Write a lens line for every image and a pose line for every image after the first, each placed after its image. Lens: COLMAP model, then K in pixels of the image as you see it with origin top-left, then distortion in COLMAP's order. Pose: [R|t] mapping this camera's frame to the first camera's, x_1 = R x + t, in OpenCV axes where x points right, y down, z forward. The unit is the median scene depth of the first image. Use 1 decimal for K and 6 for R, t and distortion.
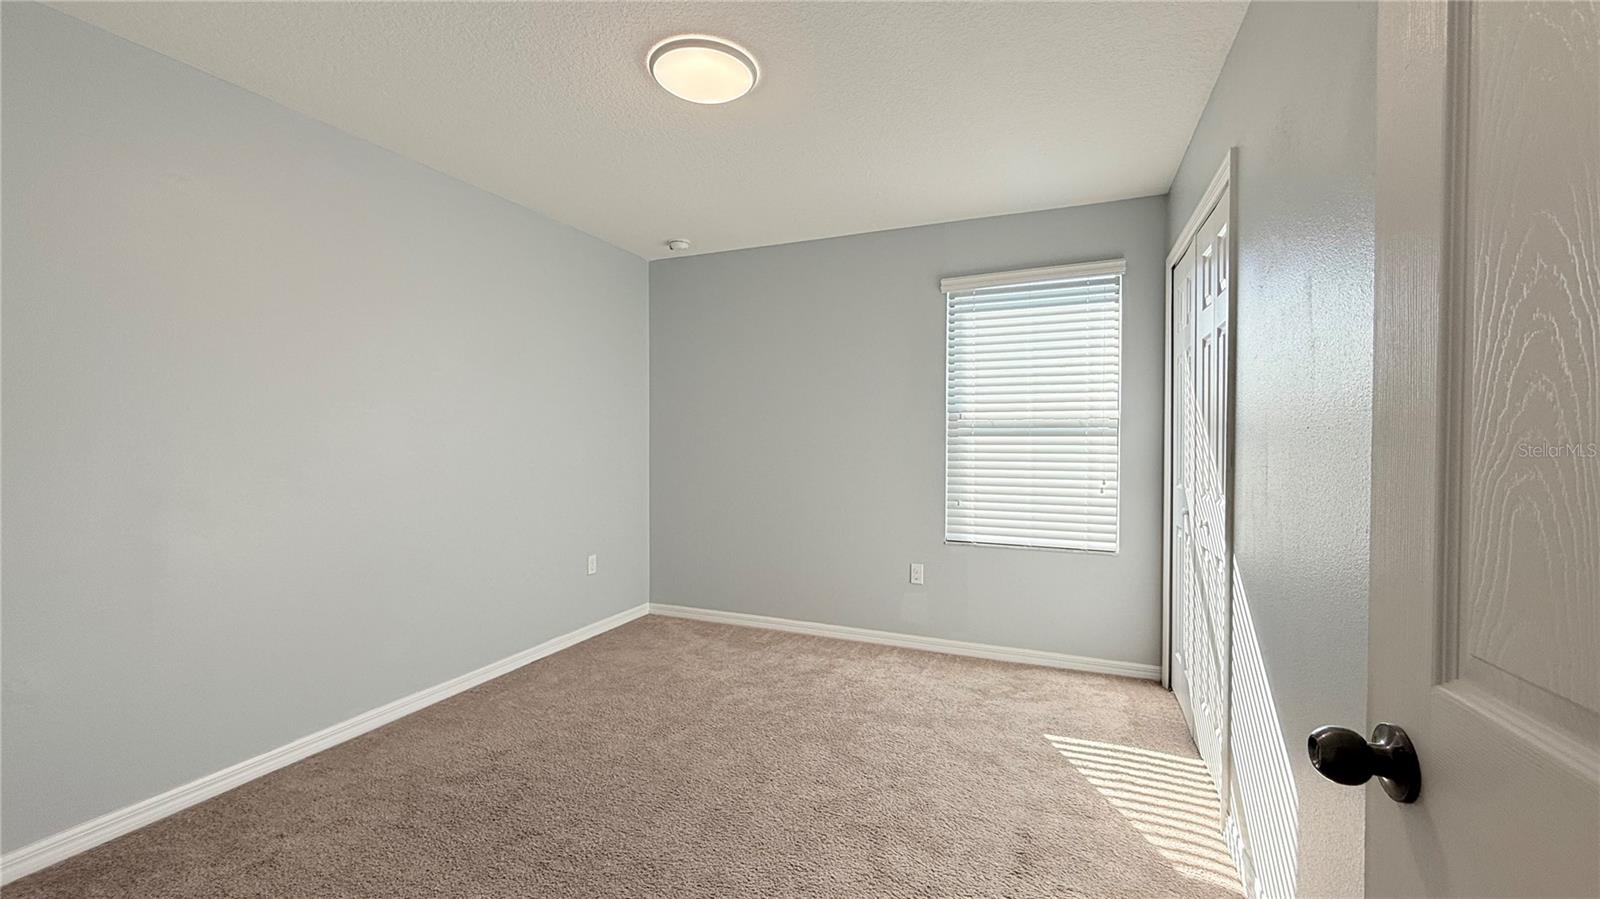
lens RADIAL K [[639.4, 0, 794.6], [0, 639.4, 448.9], [0, 0, 1]] dist [-0.001335, 0.000380]
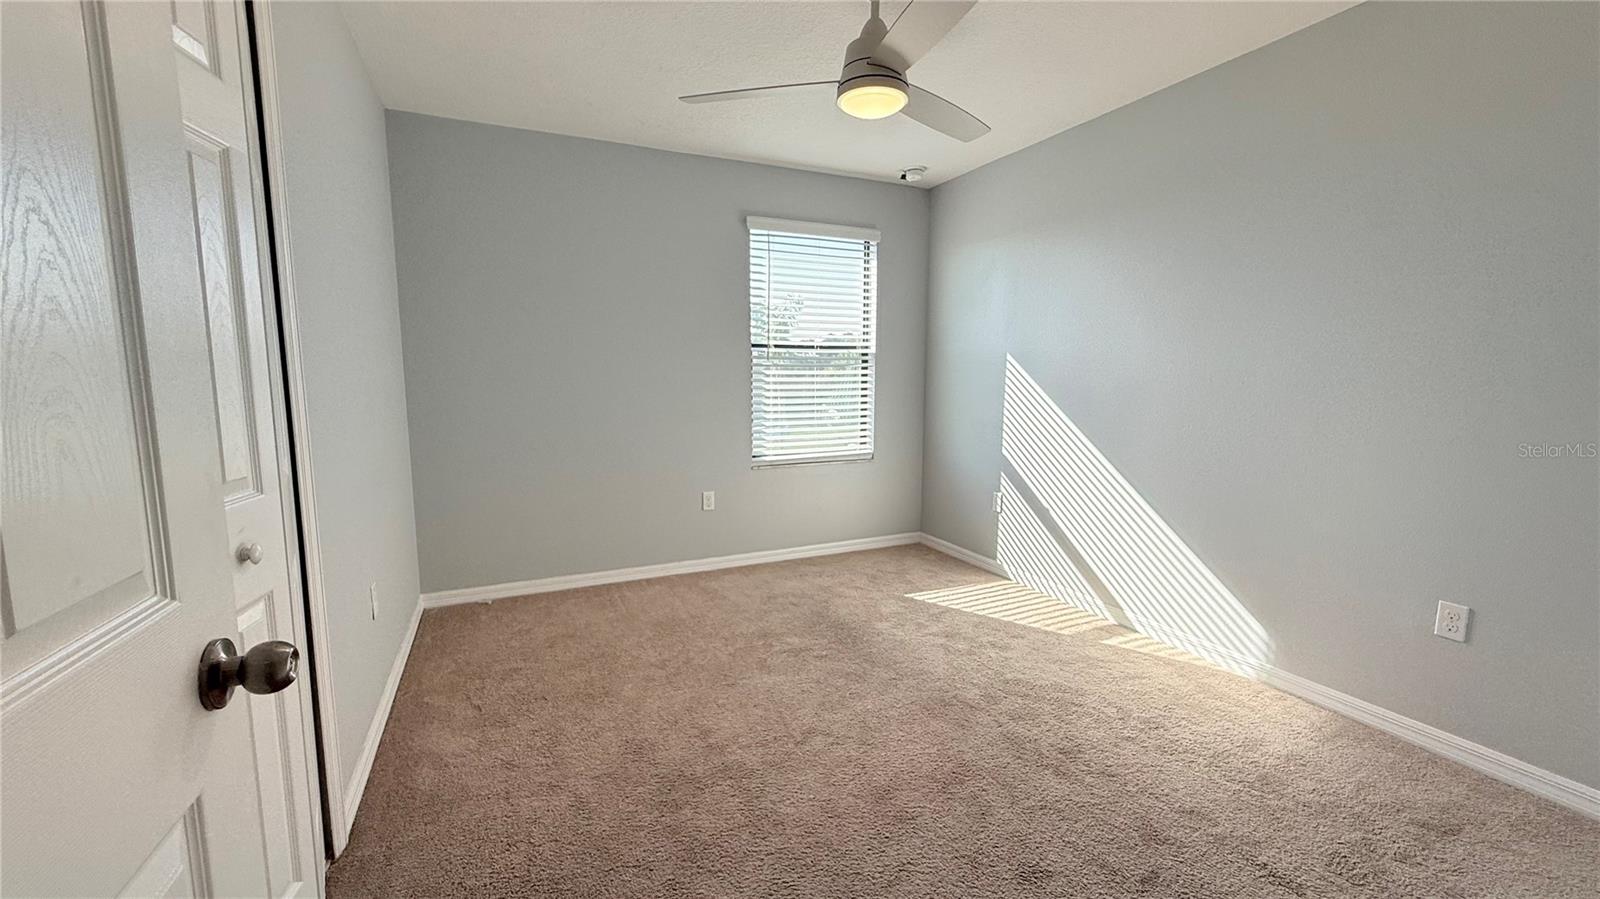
lens RADIAL K [[639.4, 0, 794.6], [0, 639.4, 448.9], [0, 0, 1]] dist [-0.001335, 0.000380]
pose [[0.668130, -0.091748, 0.738367, -0.477501], [0.010439, 0.993426, 0.113995, -0.005977], [-0.743972, -0.068456, 0.664695, 0.207385]]
